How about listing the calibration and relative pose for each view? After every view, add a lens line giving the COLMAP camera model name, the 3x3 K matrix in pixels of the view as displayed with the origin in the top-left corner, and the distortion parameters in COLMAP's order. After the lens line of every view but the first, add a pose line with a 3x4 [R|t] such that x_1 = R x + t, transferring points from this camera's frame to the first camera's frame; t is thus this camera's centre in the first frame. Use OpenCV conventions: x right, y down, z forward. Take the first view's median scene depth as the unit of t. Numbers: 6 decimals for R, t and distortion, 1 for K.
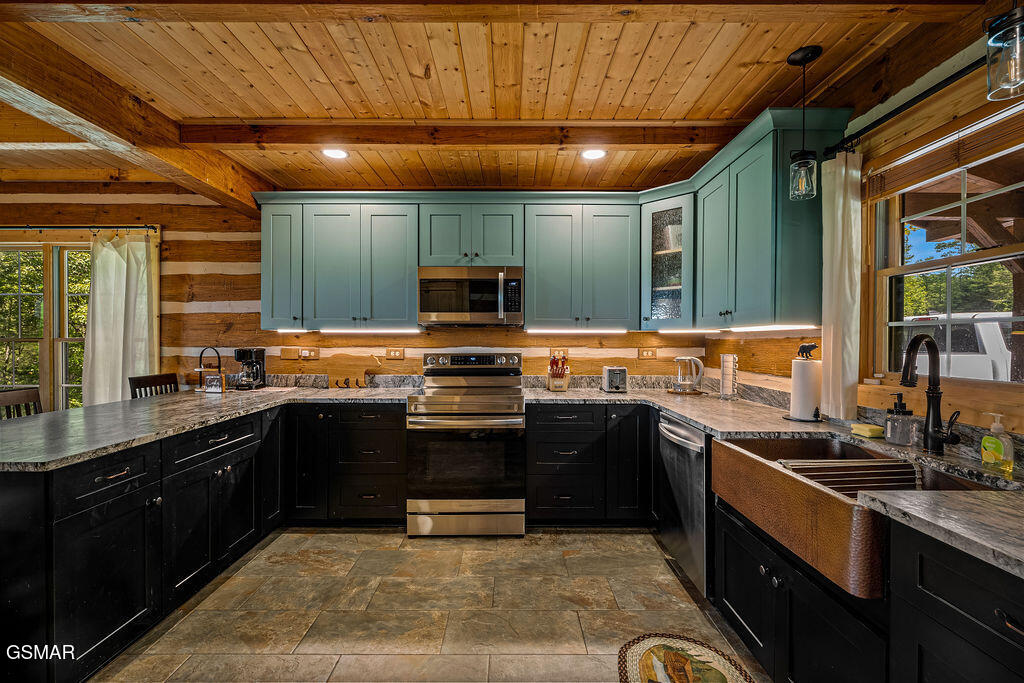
lens RADIAL K [[449.6, 0, 508.7], [0, 449.6, 340.5], [0, 0, 1]] dist [-0.001481, 0.000376]
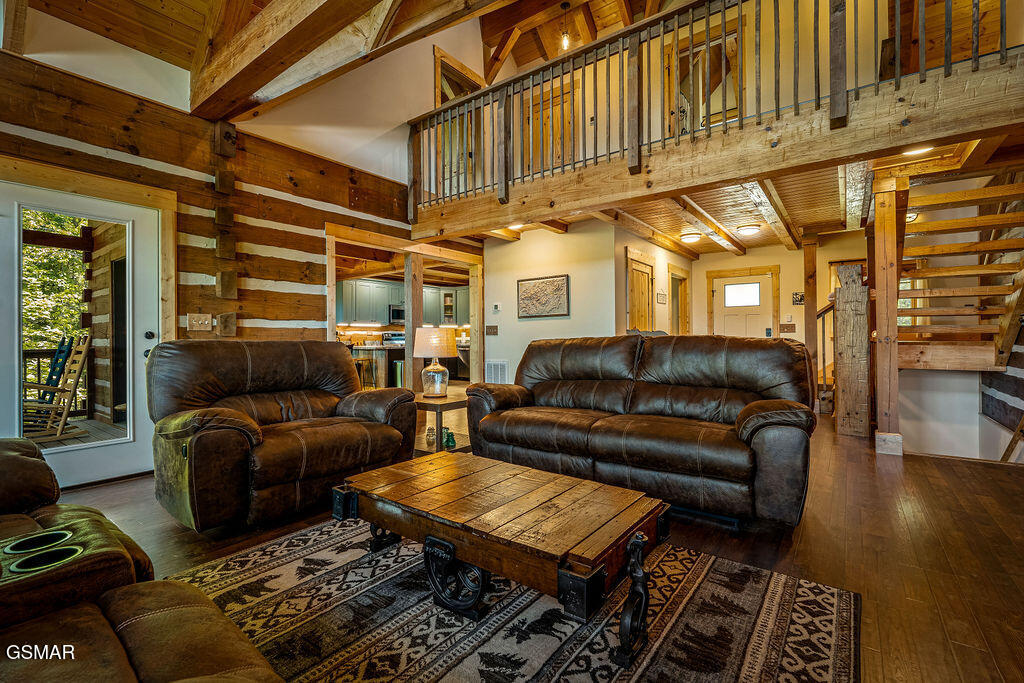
lens RADIAL K [[449.6, 0, 509.0], [0, 449.6, 337.6], [0, 0, 1]] dist [-0.001481, 0.000376]
pose [[0.603971, -0.008486, 0.796961, -2.084594], [0.008910, 0.999953, 0.003895, 0.055742], [-0.796956, 0.004748, 0.604018, -1.474573]]
